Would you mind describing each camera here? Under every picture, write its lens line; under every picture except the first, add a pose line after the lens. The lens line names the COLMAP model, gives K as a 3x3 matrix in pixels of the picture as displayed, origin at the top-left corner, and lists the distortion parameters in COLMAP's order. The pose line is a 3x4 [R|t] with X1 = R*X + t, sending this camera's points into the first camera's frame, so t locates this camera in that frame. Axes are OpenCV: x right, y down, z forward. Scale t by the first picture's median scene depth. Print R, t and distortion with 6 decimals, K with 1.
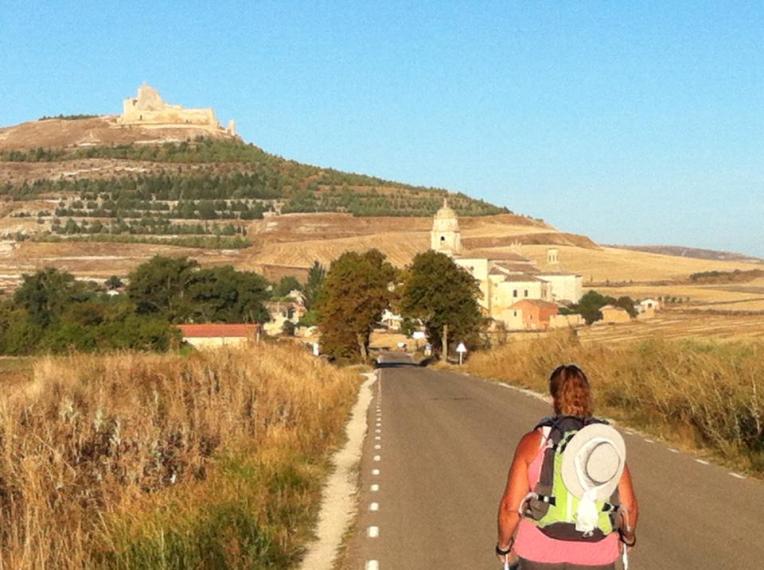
lens RADIAL K [[676.9, 0, 382.6], [0, 676.9, 284.2], [0, 0, 1]] dist [-0.000079, -0.003909]
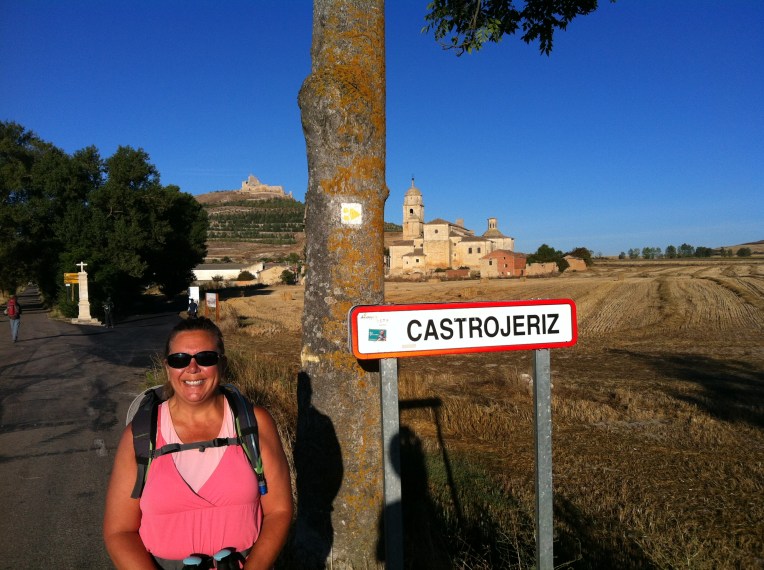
lens RADIAL K [[676.9, 0, 382.3], [0, 676.9, 285.5], [0, 0, 1]] dist [-0.000079, -0.003909]
pose [[0.999905, -0.006581, 0.012075, 0.049164], [0.005597, 0.996799, 0.079753, -0.094086], [-0.012561, -0.079678, 0.996741, -1.147086]]
